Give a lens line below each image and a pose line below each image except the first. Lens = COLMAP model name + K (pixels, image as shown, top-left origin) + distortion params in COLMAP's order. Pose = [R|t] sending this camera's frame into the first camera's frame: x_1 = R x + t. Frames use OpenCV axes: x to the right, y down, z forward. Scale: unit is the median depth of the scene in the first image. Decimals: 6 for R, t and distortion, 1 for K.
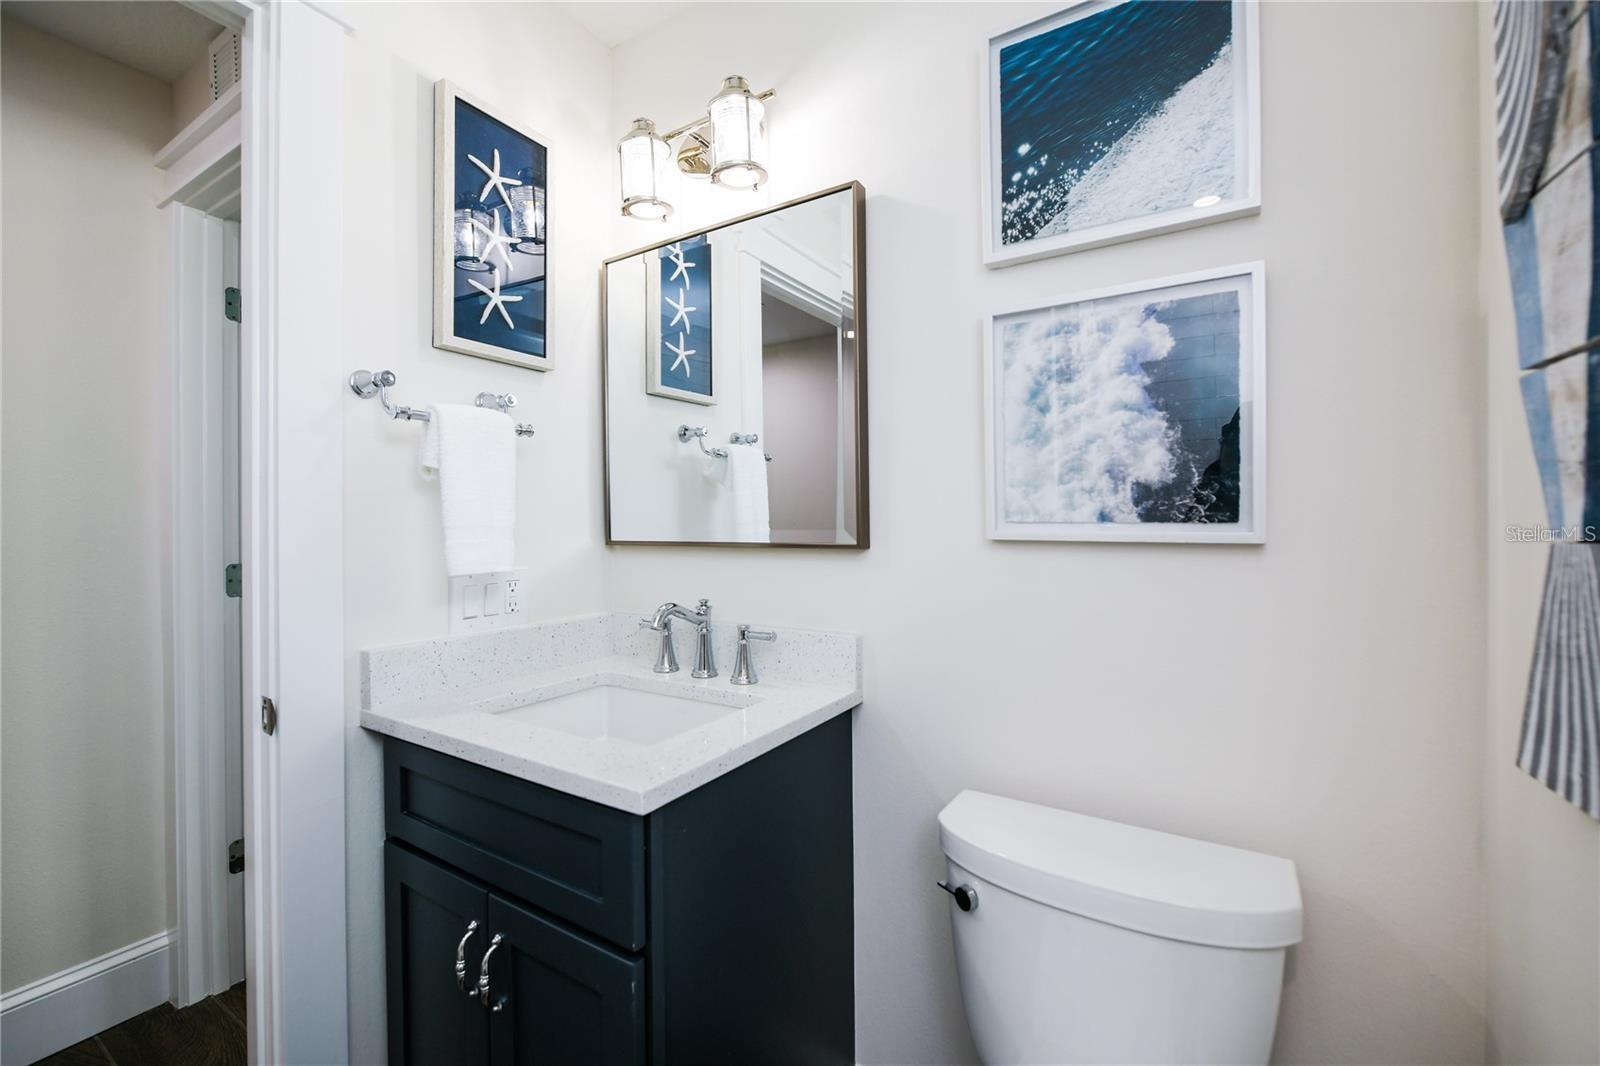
lens RADIAL K [[635.8, 0, 793.6], [0, 635.8, 523.0], [0, 0, 1]] dist [-0.003470, -0.000120]
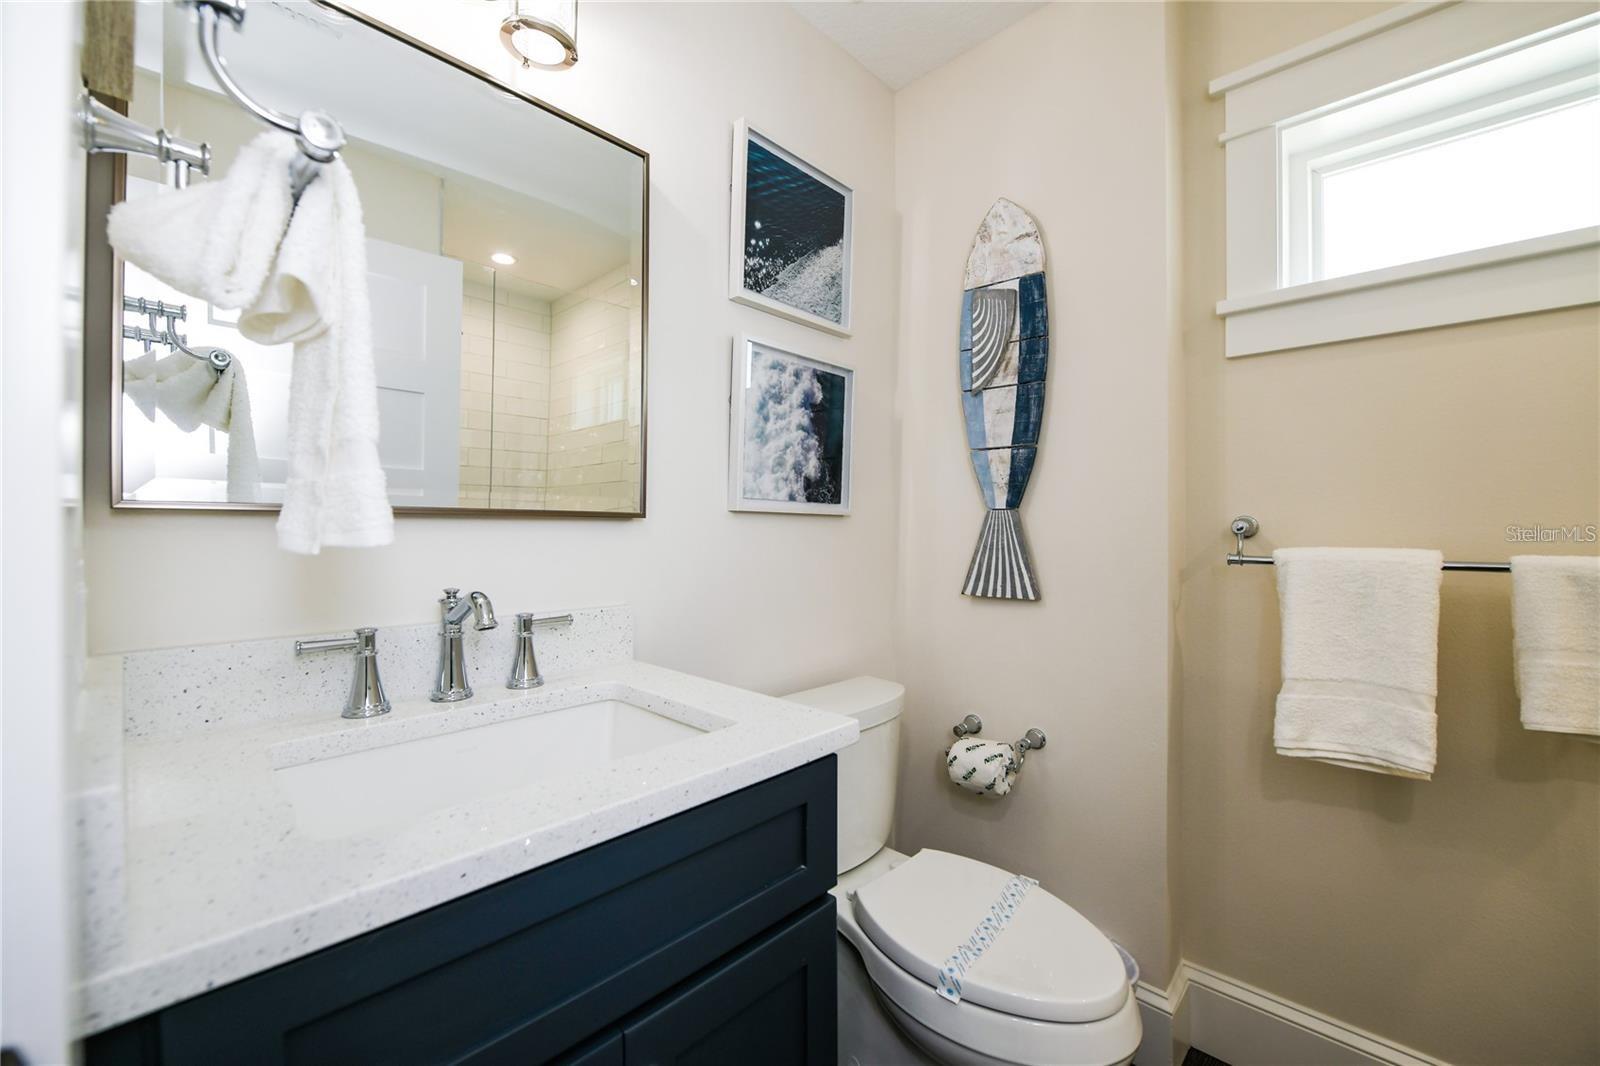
lens RADIAL K [[635.8, 0, 789.9], [0, 635.8, 533.2], [0, 0, 1]] dist [-0.003470, -0.000120]
pose [[0.225612, 0.002658, 0.974214, -0.985998], [-0.006901, 0.999976, -0.001130, 0.076958], [-0.974193, -0.006468, 0.225624, 0.645391]]
